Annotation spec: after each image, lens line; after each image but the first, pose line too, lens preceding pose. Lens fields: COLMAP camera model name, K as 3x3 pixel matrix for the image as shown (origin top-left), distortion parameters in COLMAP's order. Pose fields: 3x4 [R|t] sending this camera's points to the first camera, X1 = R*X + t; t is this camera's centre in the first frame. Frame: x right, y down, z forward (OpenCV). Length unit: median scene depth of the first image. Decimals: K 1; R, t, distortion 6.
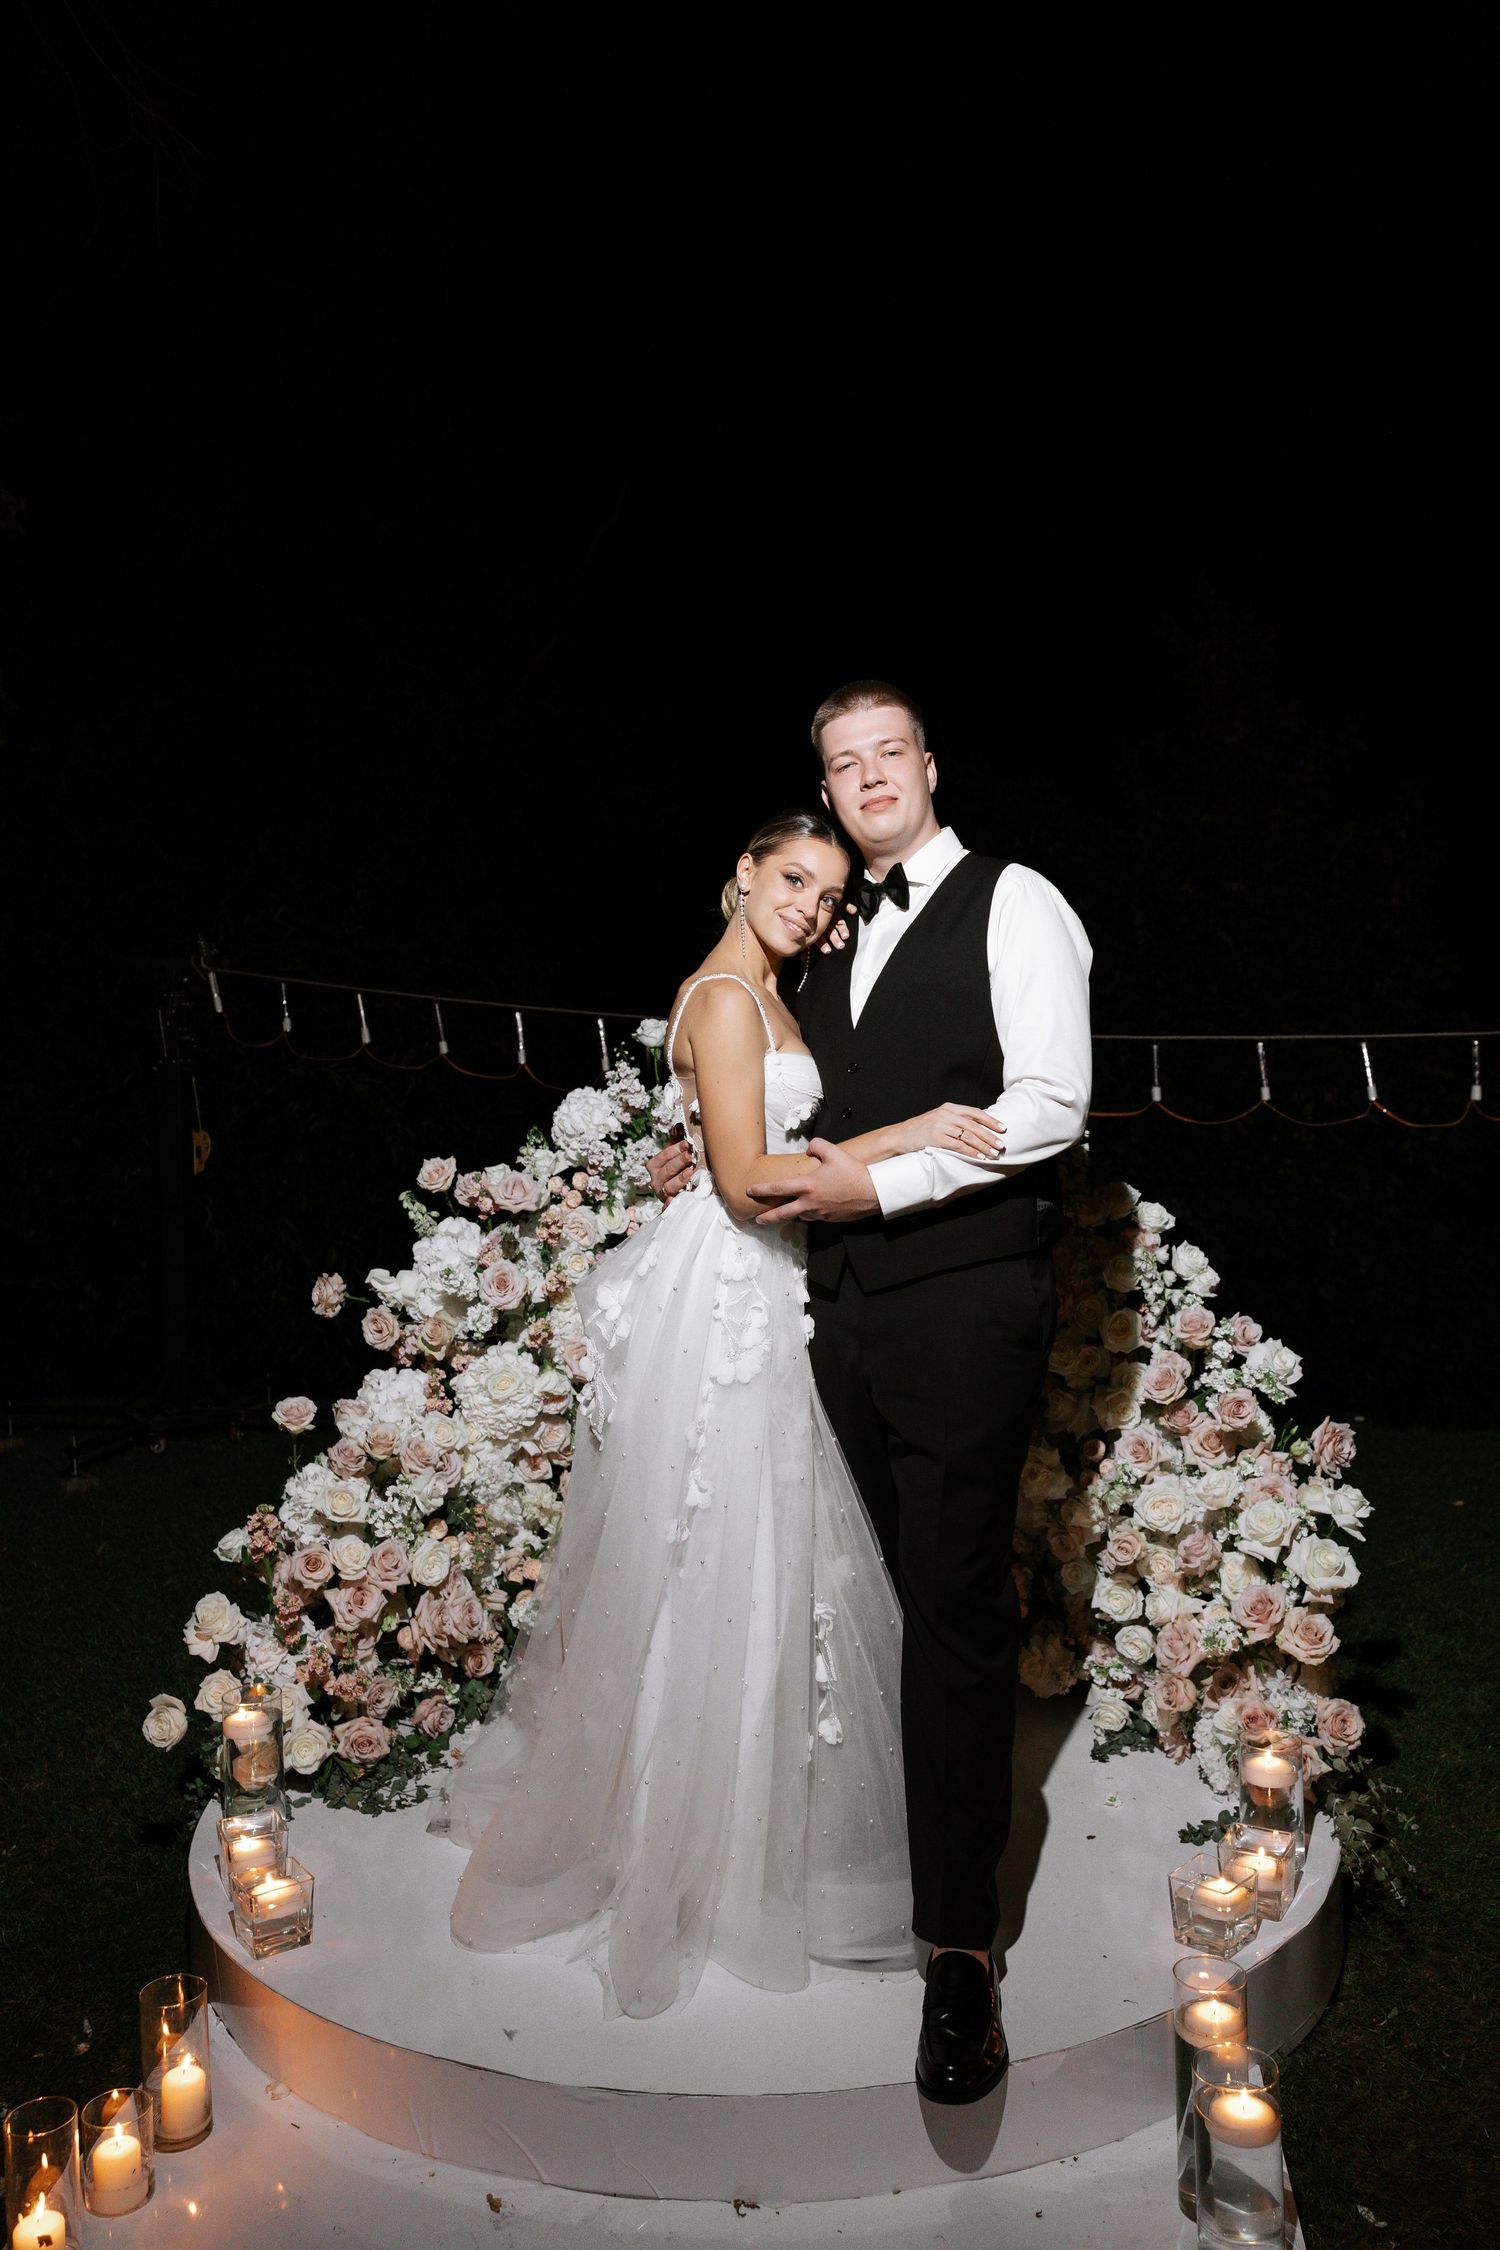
lens RADIAL K [[1800.3, 0, 718.0], [0, 1800.3, 1126.2], [0, 0, 1]] dist [0.002661, -0.000889]
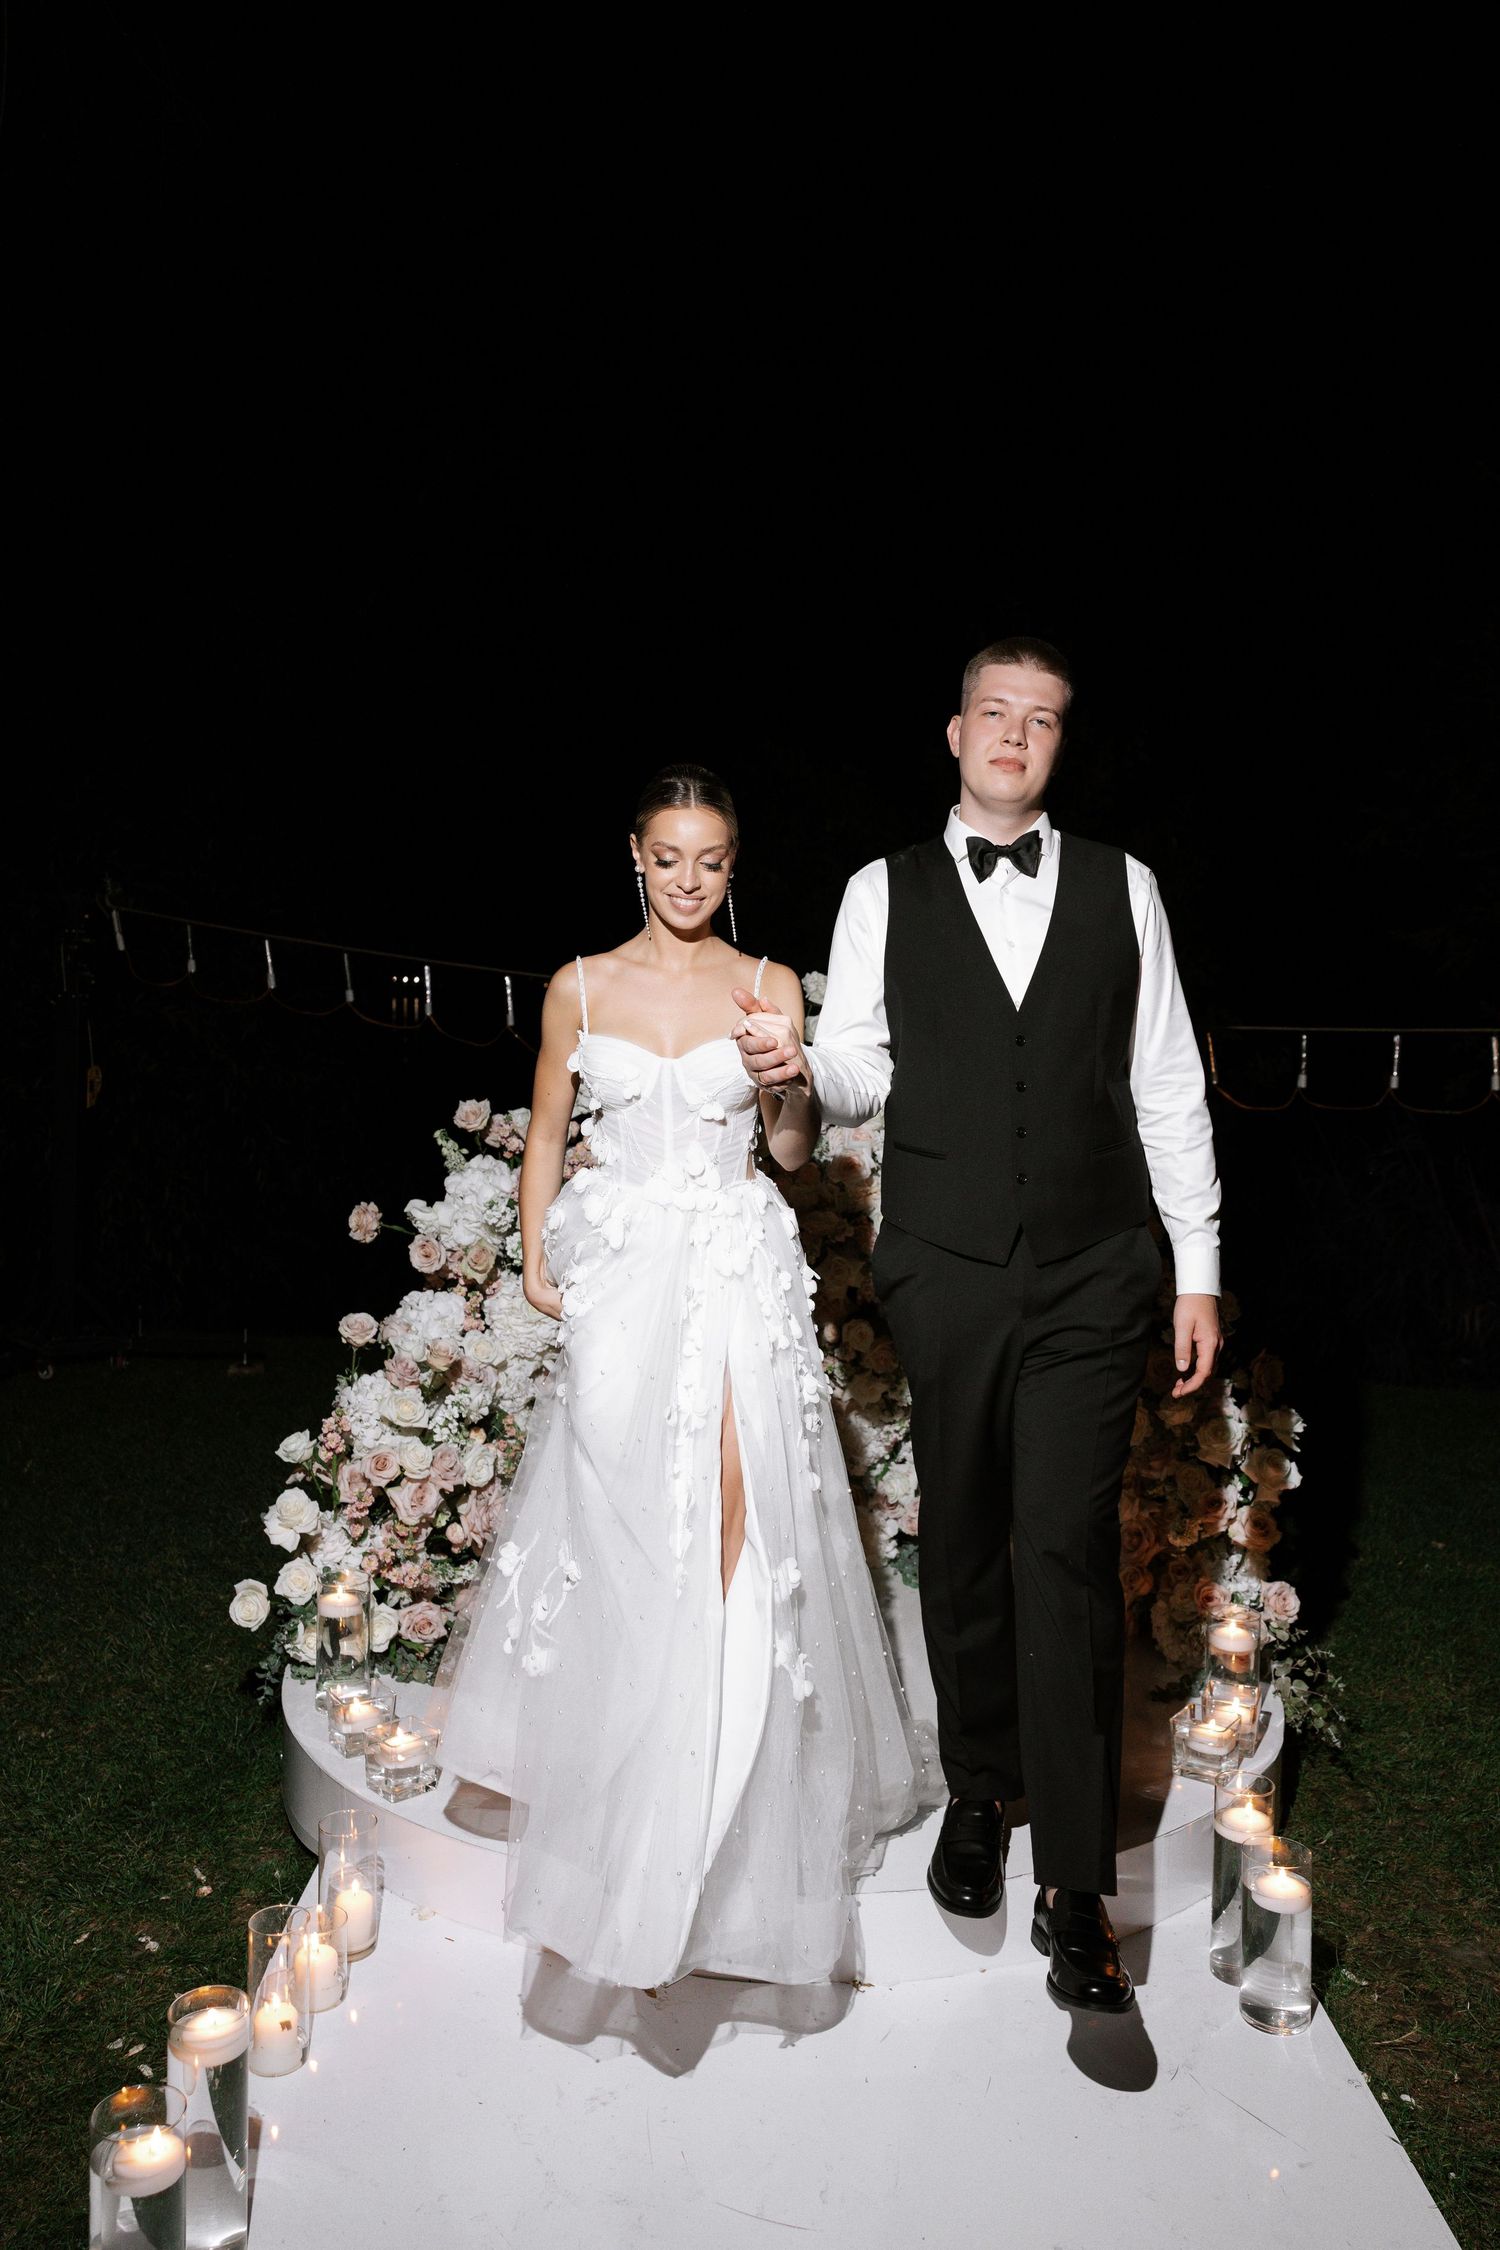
lens RADIAL K [[1746.0, 0, 750.0], [0, 1746.0, 1125.0], [0, 0, 1]] dist [0.004088, 0.011267]
pose [[0.988680, 0.039275, 0.144805, -0.155903], [-0.042256, 0.998952, 0.017570, 0.007808], [-0.143963, -0.023490, 0.989304, -0.077965]]
